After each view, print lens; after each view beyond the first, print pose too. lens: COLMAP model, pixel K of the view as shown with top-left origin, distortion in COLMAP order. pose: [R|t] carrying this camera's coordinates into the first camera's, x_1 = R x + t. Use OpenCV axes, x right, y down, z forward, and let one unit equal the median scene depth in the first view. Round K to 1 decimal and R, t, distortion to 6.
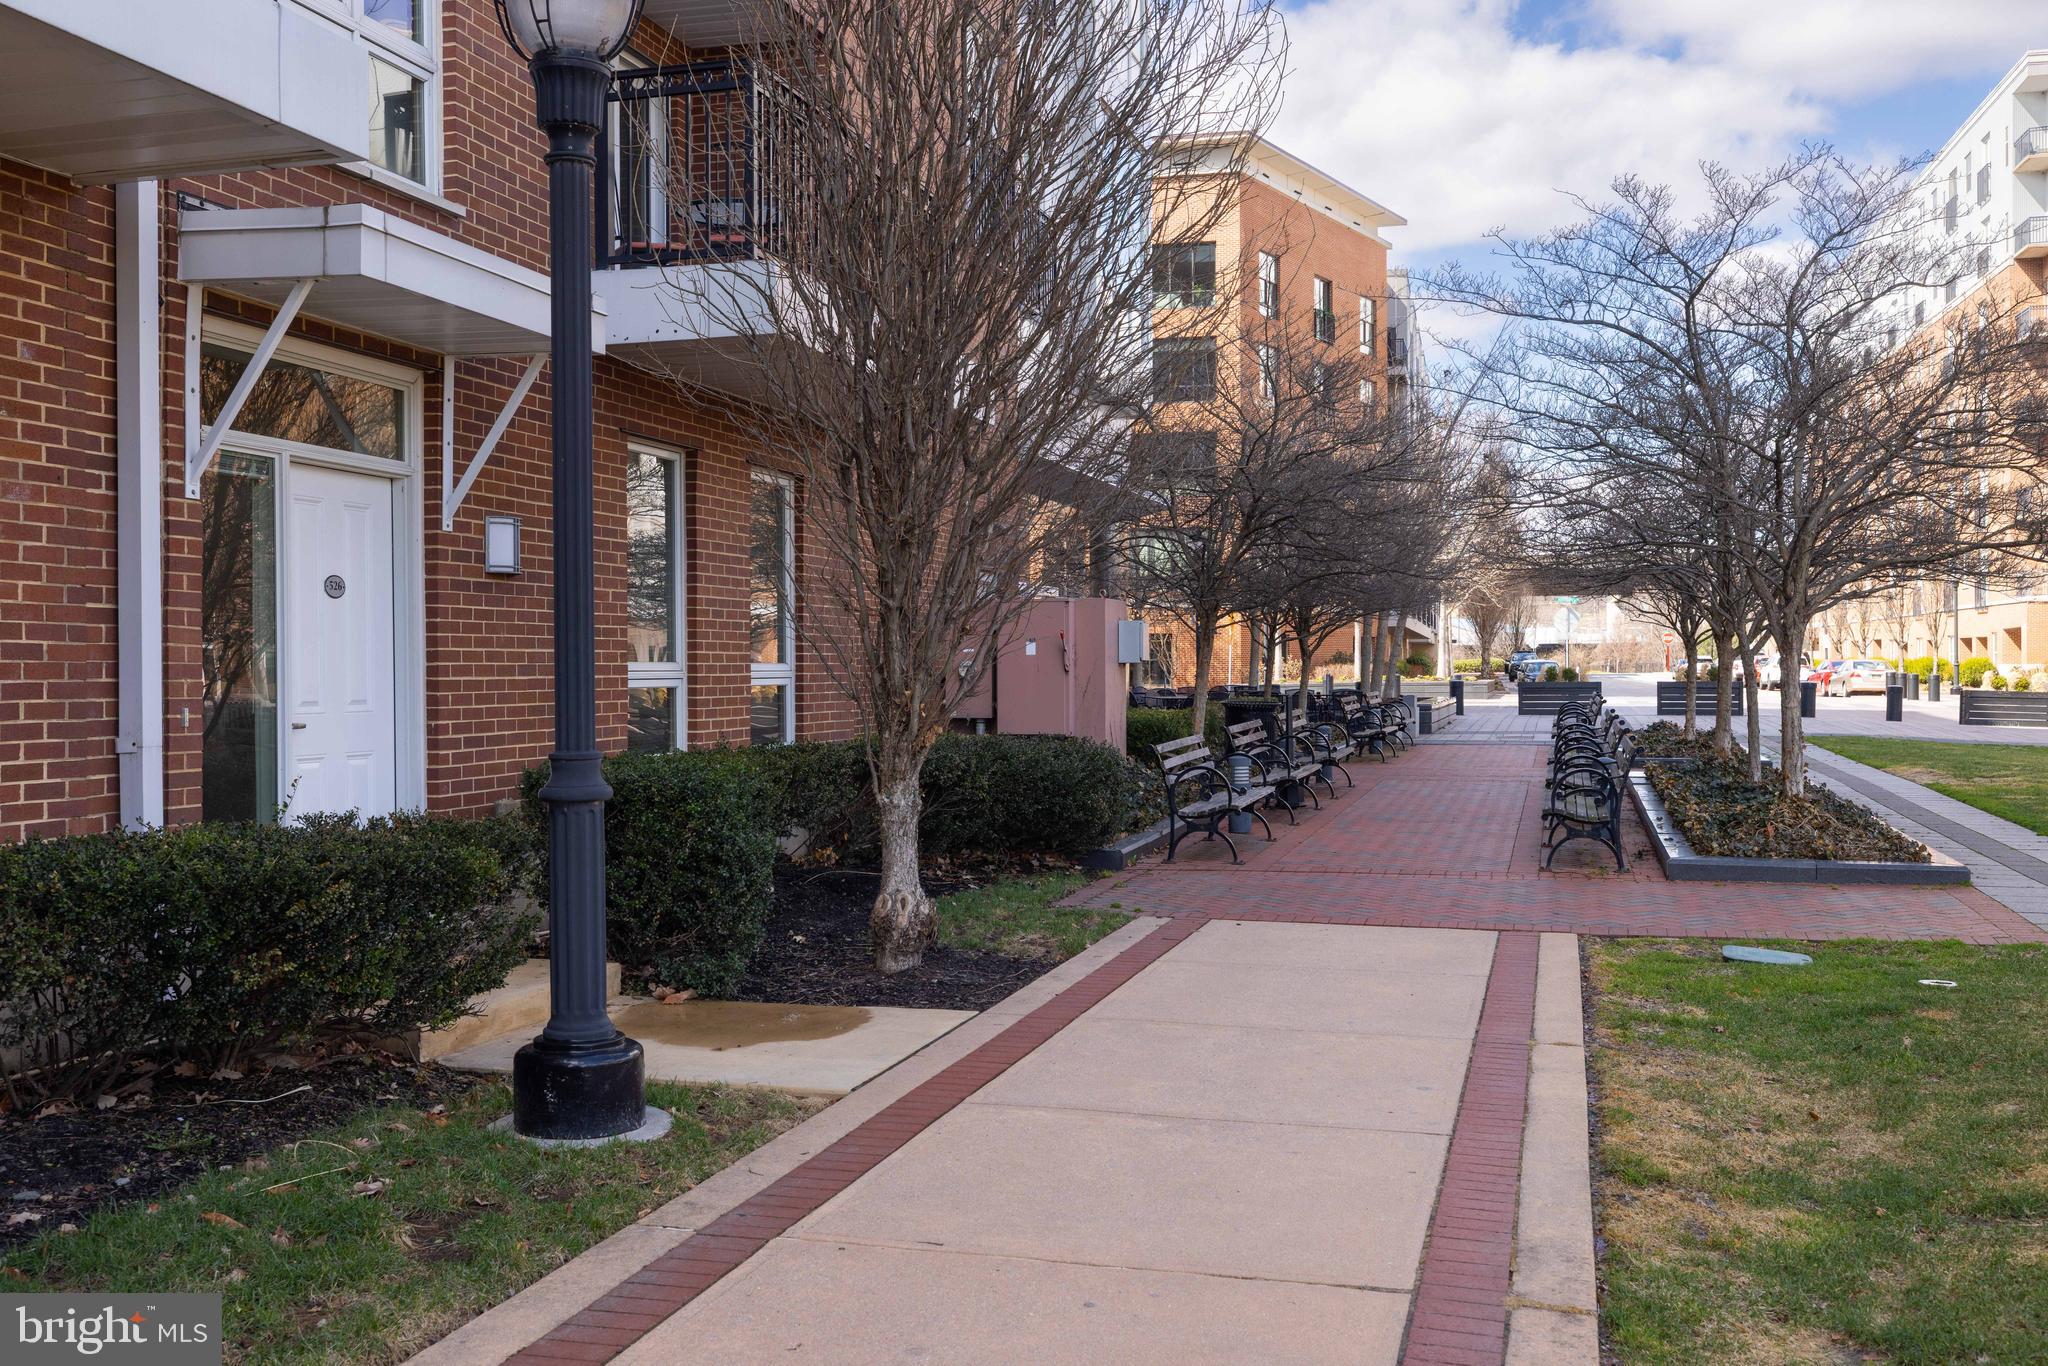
lens RADIAL K [[1930.7, 0, 1030.1], [0, 1930.7, 670.6], [0, 0, 1]] dist [-0.004801, 0.000000]
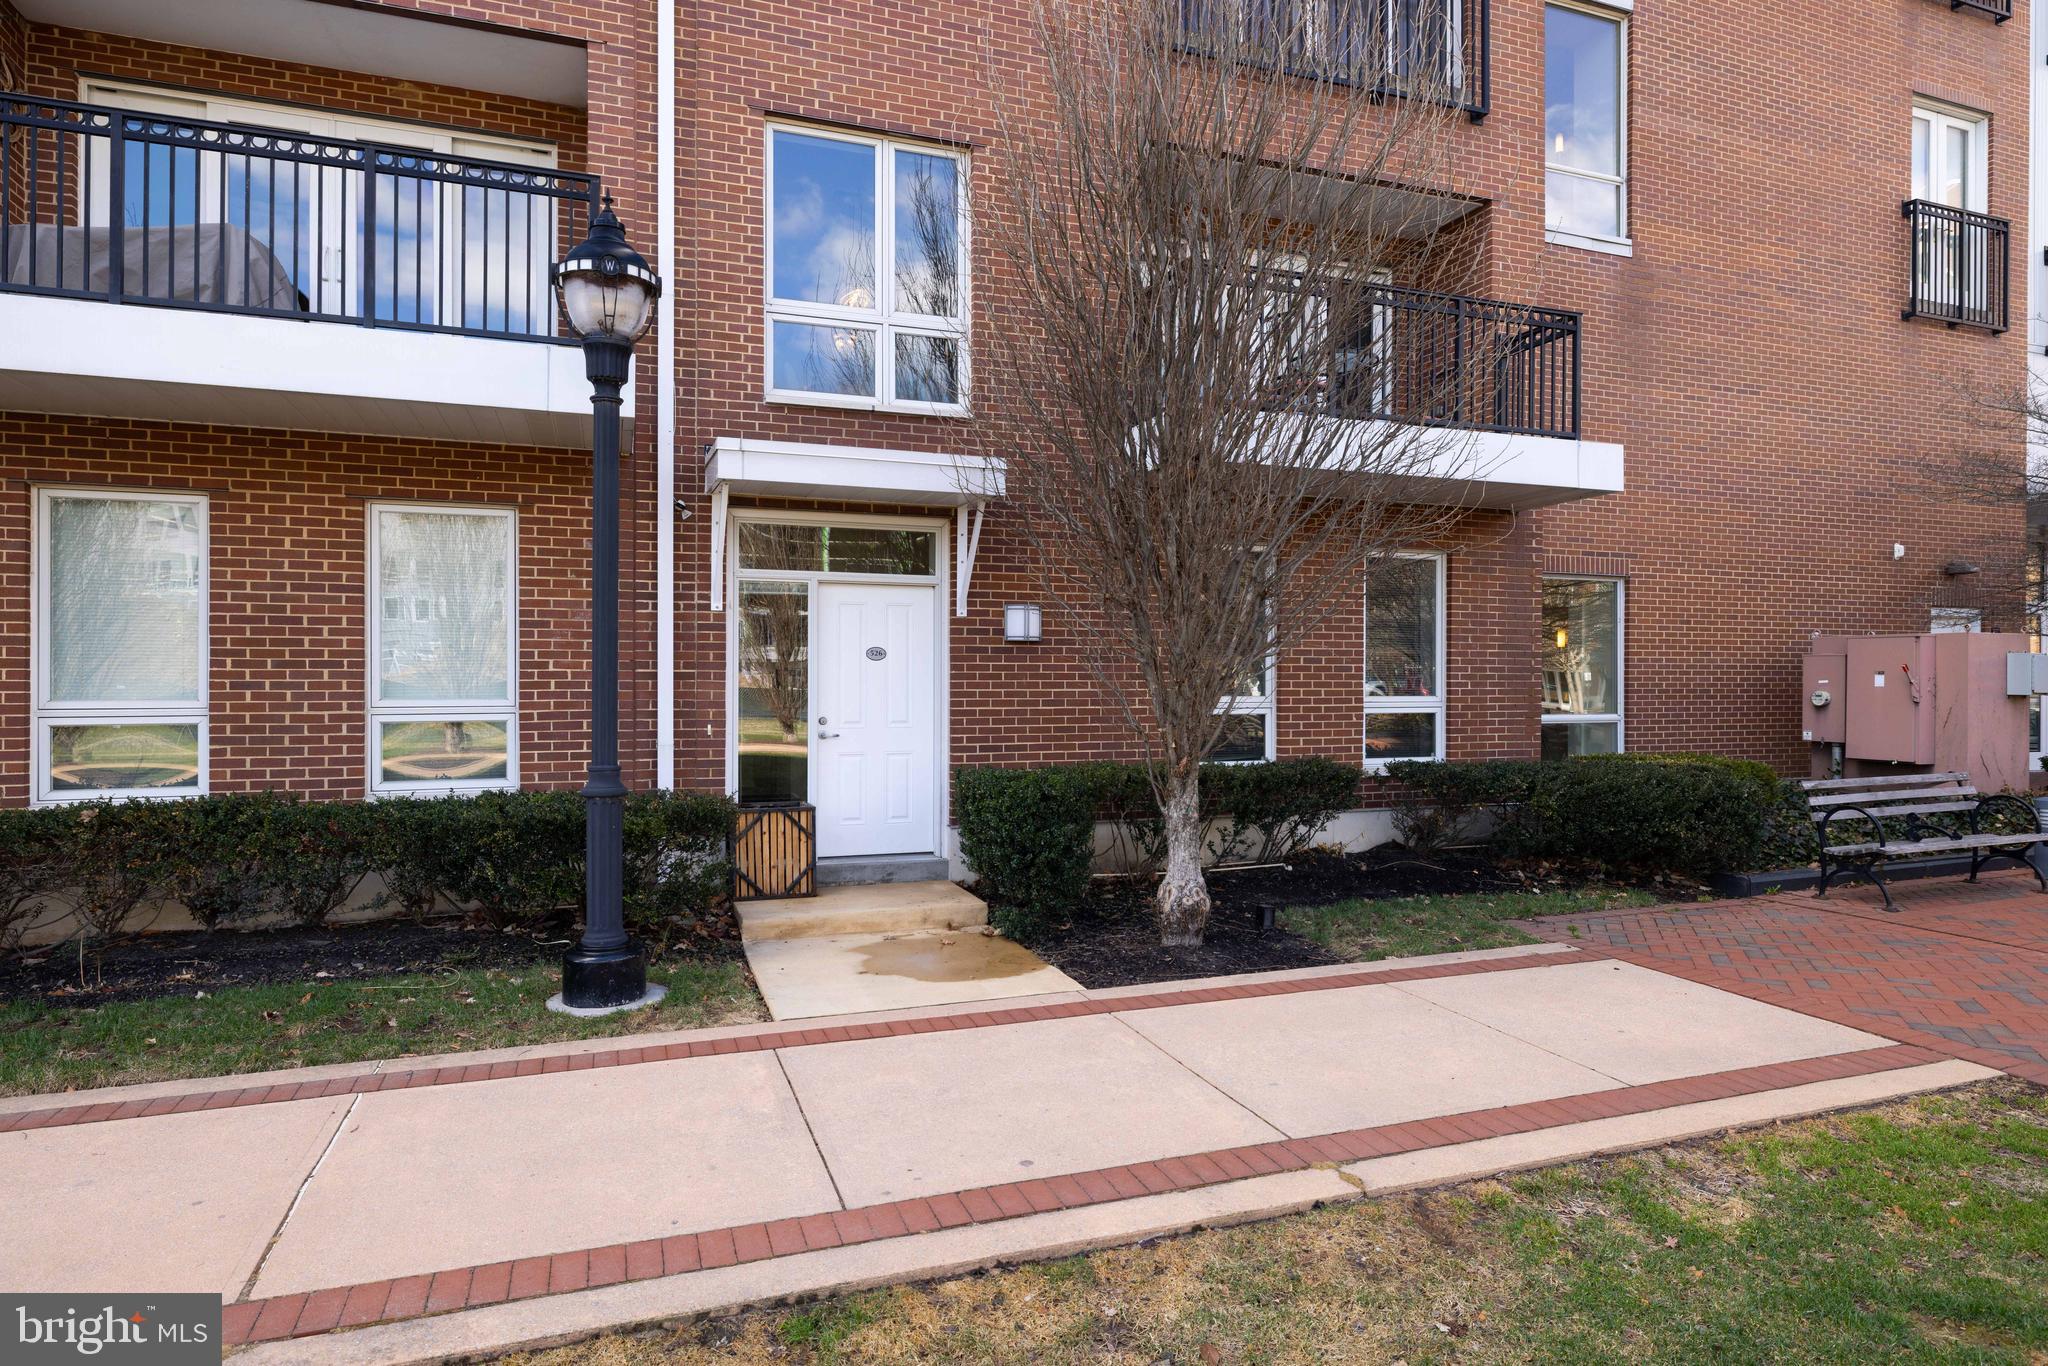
lens RADIAL K [[1135.3, 0, 1025.9], [0, 1135.3, 687.0], [0, 0, 1]] dist [-0.004590, 0.000120]
pose [[0.577183, -0.005607, -0.816596, 0.611024], [0.000428, 0.999978, -0.006563, -0.009191], [0.816615, 0.003439, 0.577173, 0.612458]]
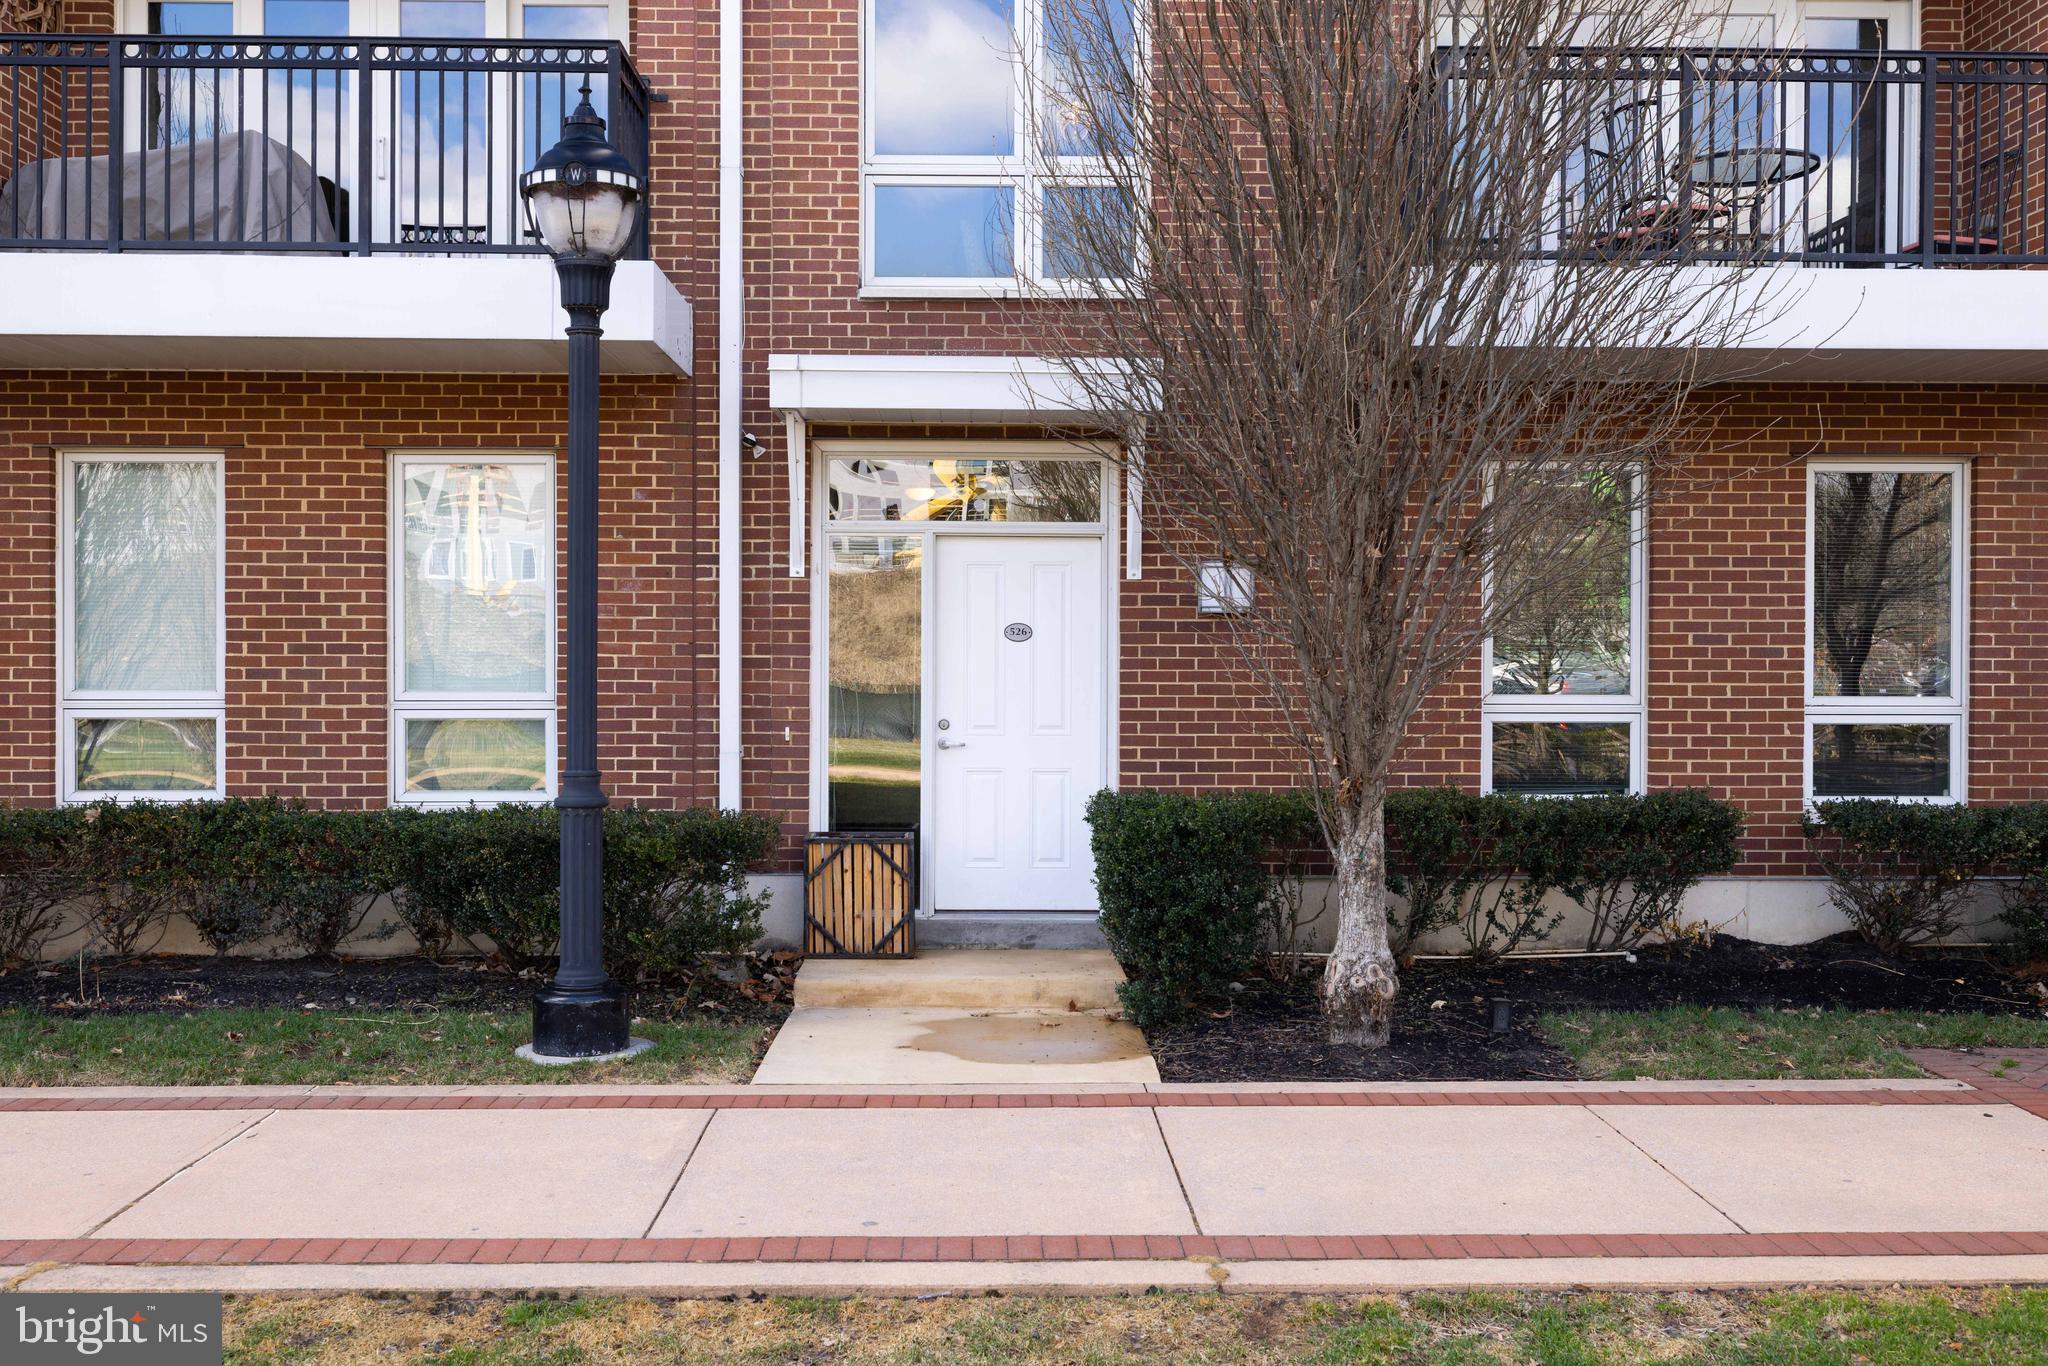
lens RADIAL K [[1930.7, 0, 1029.3], [0, 1930.7, 694.7], [0, 0, 1]] dist [-0.004801, 0.000000]
pose [[0.290385, 0.002033, -0.956908, 0.938384], [-0.005330, 0.999986, 0.000507, -0.005699], [0.956895, 0.004953, 0.290392, 0.749966]]
